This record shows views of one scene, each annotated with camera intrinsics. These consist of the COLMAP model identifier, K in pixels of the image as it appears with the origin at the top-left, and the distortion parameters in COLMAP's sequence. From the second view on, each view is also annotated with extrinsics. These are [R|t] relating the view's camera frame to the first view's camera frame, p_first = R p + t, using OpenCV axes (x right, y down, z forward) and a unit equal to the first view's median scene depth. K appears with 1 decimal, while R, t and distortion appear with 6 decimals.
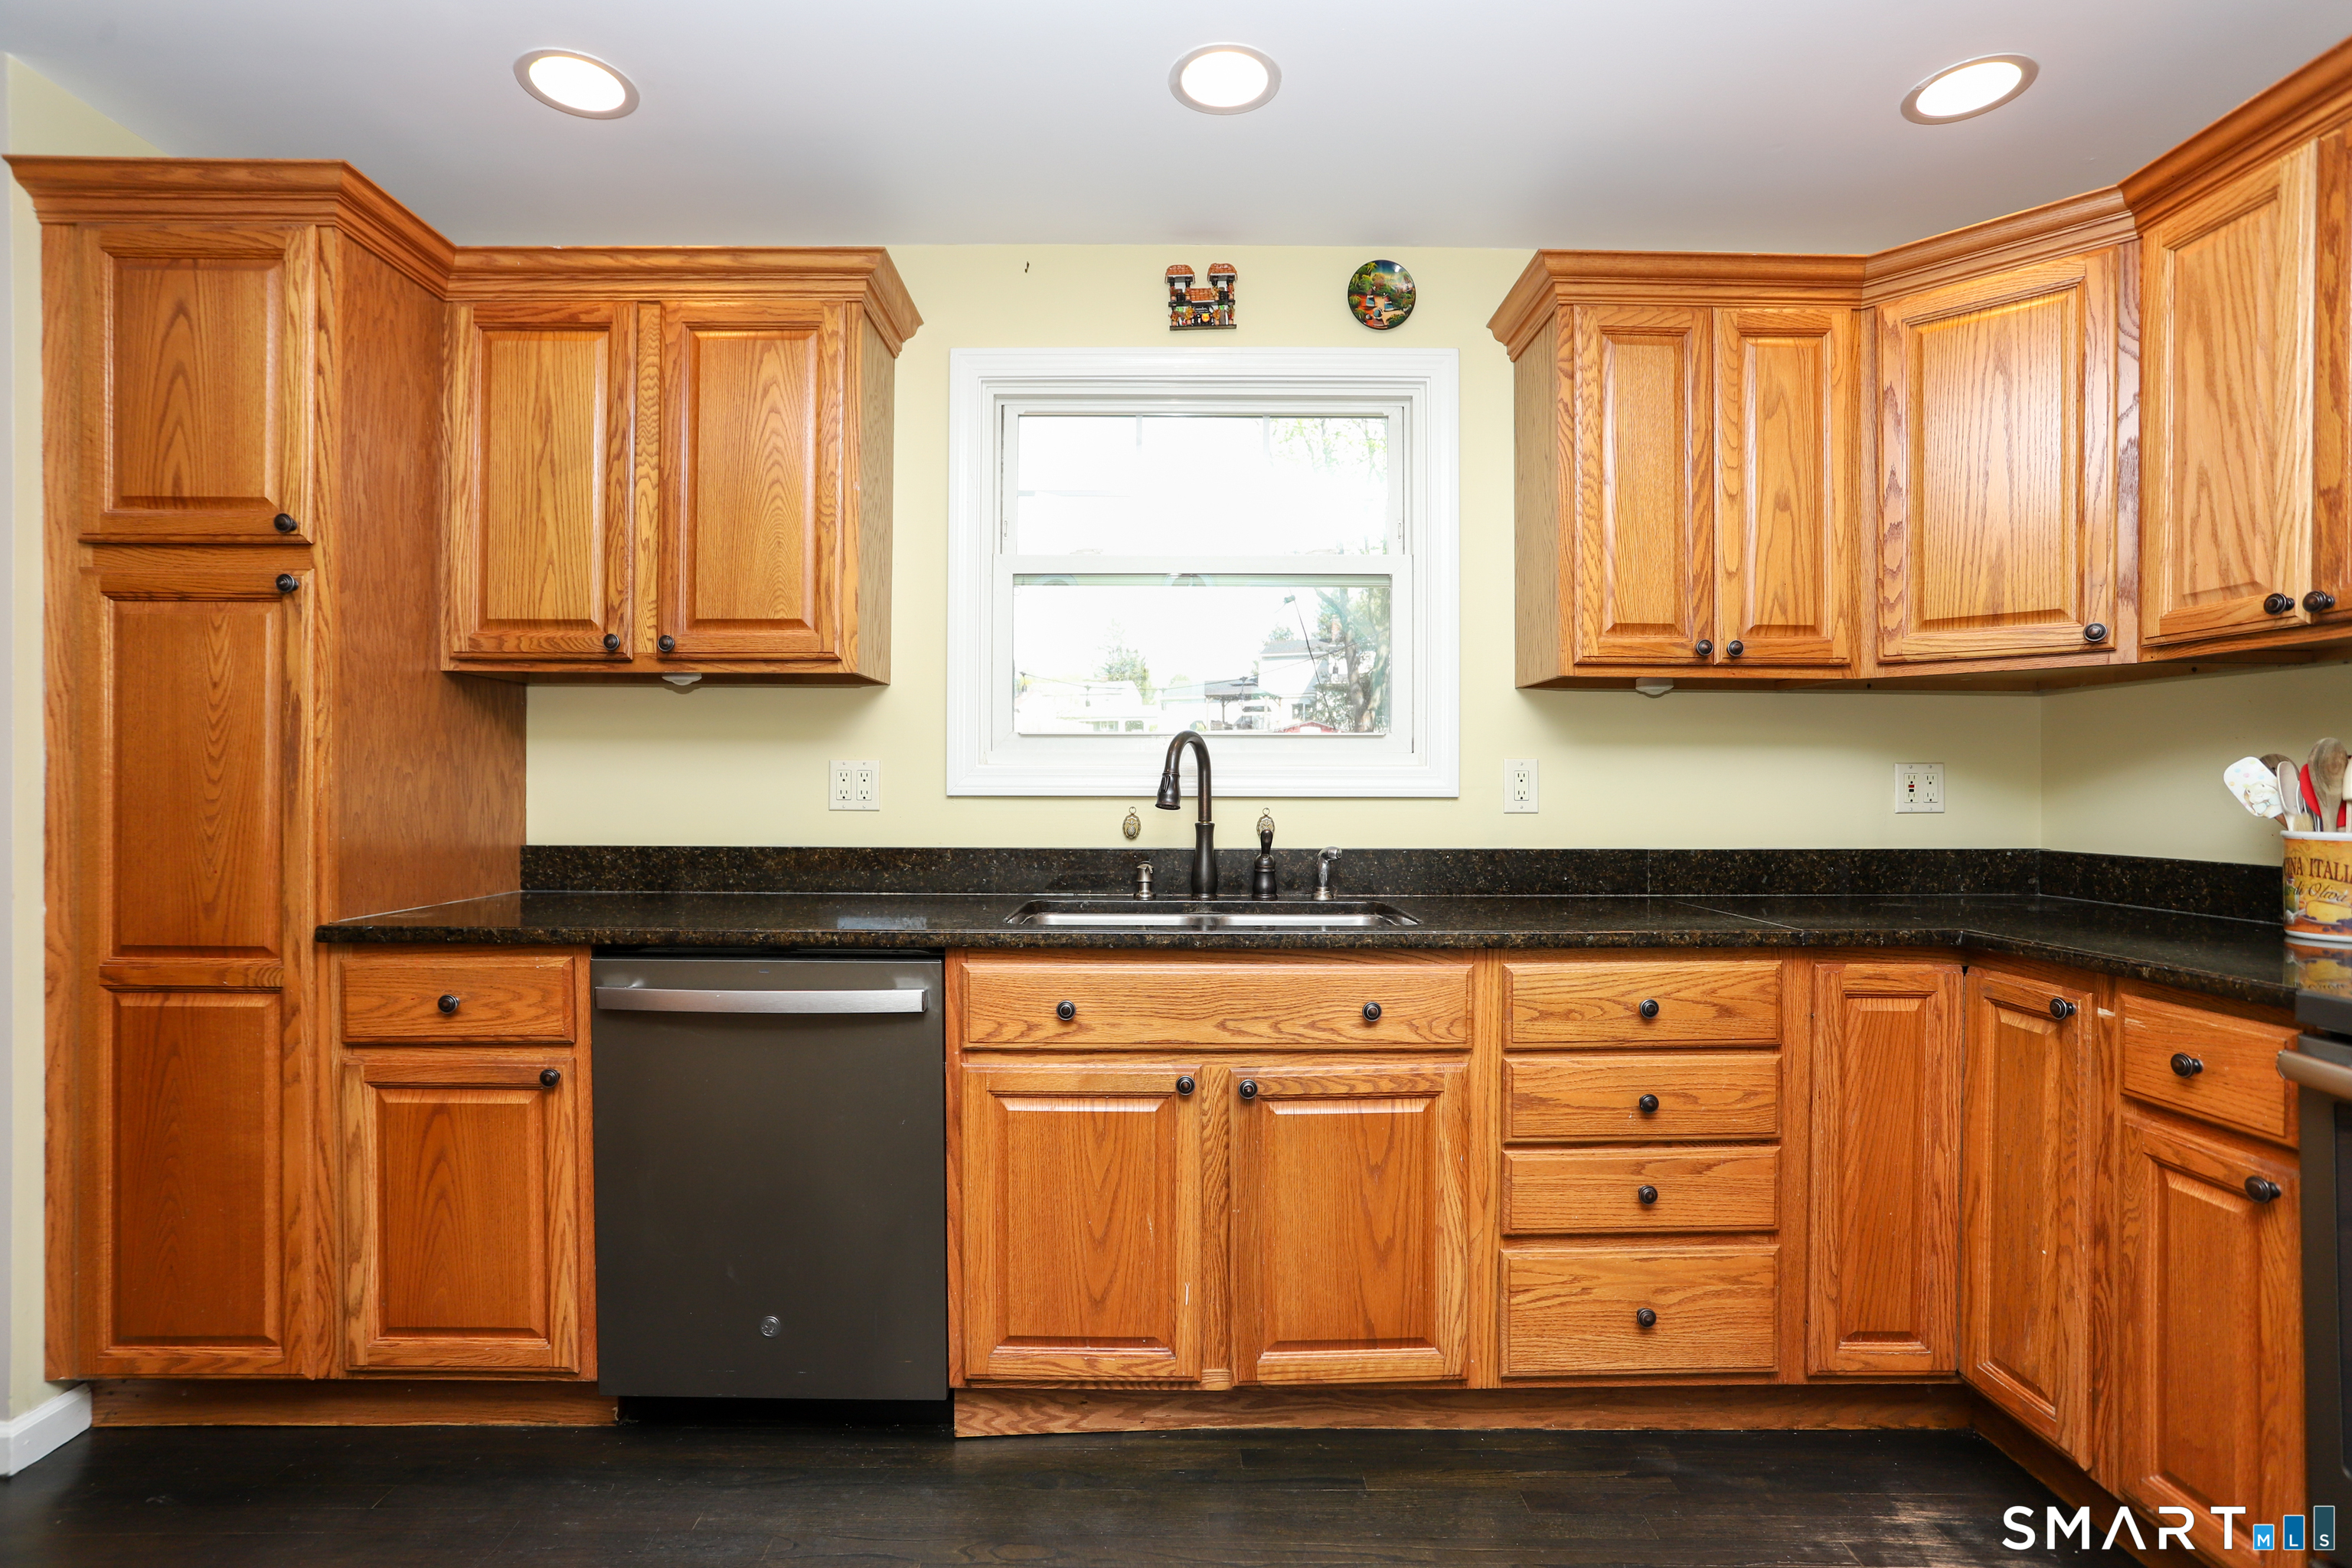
lens RADIAL K [[1135.6, 0, 1169.9], [0, 1135.6, 787.3], [0, 0, 1]] dist [-0.059006, 0.031433]
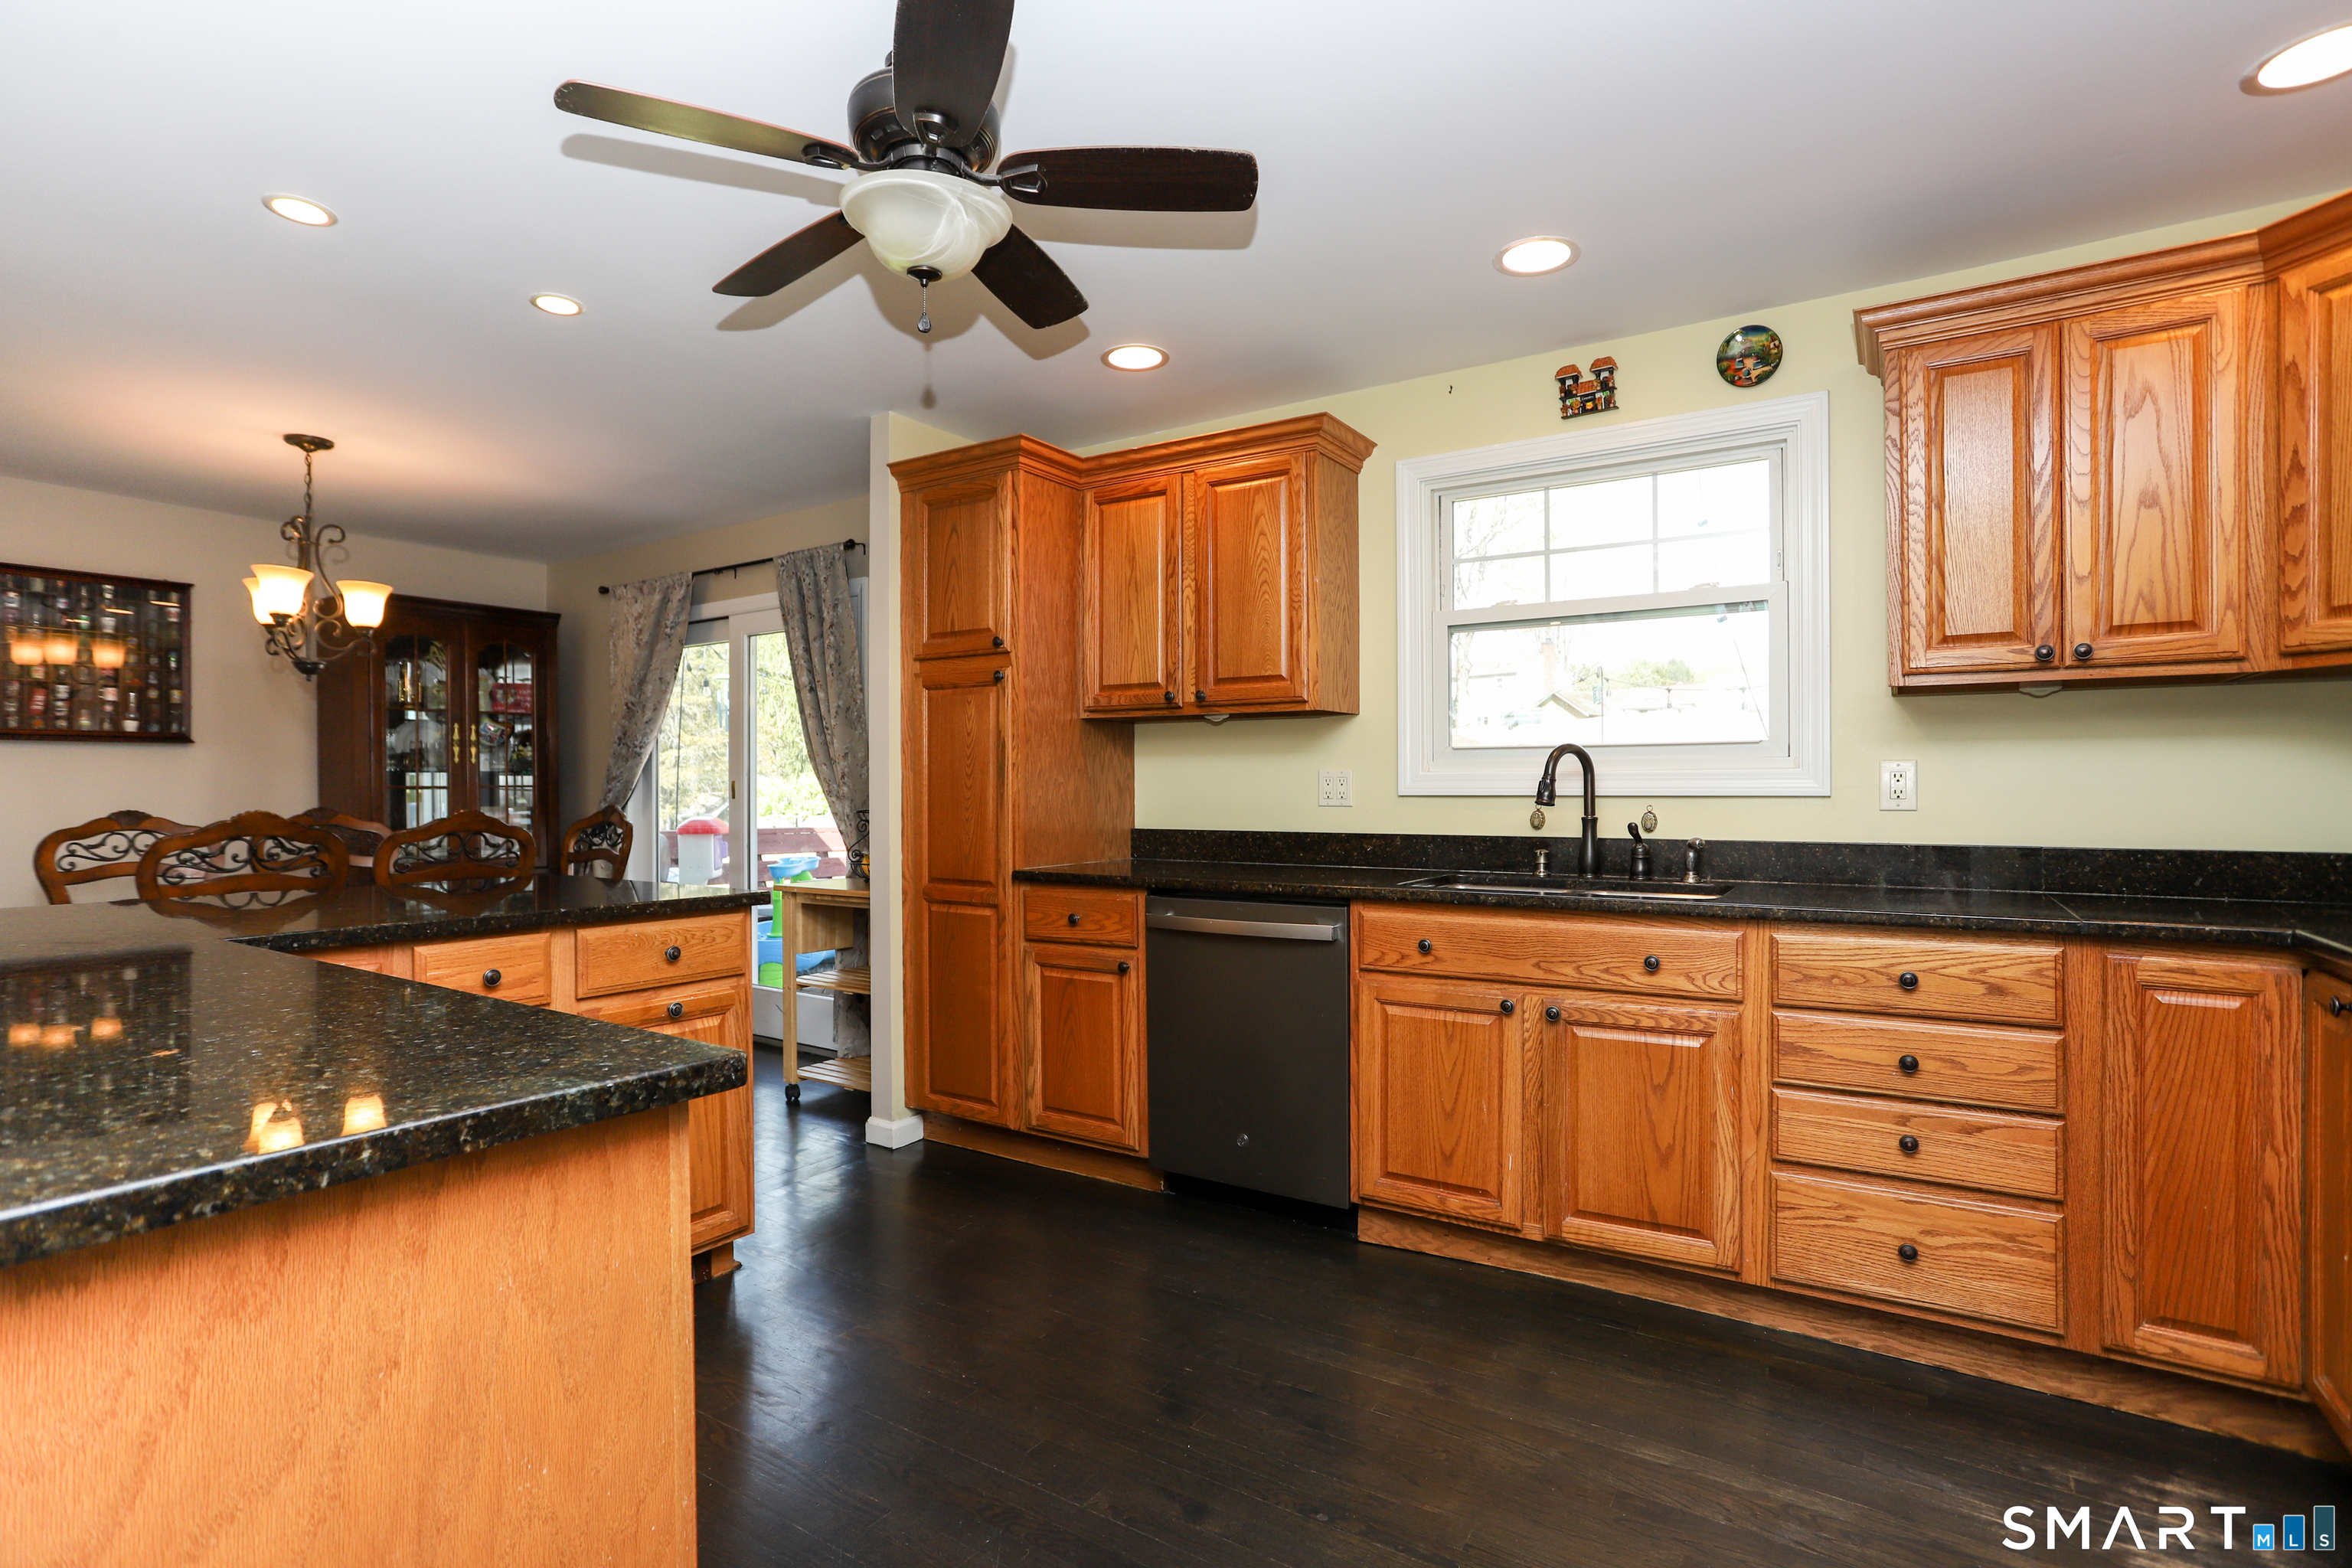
lens RADIAL K [[1135.6, 0, 1169.9], [0, 1135.6, 787.3], [0, 0, 1]] dist [-0.059006, 0.031433]
pose [[0.836476, -0.005348, -0.547977, 0.413197], [0.004698, 0.999986, -0.002589, 0.000092], [0.547983, -0.000409, 0.836489, -0.356749]]
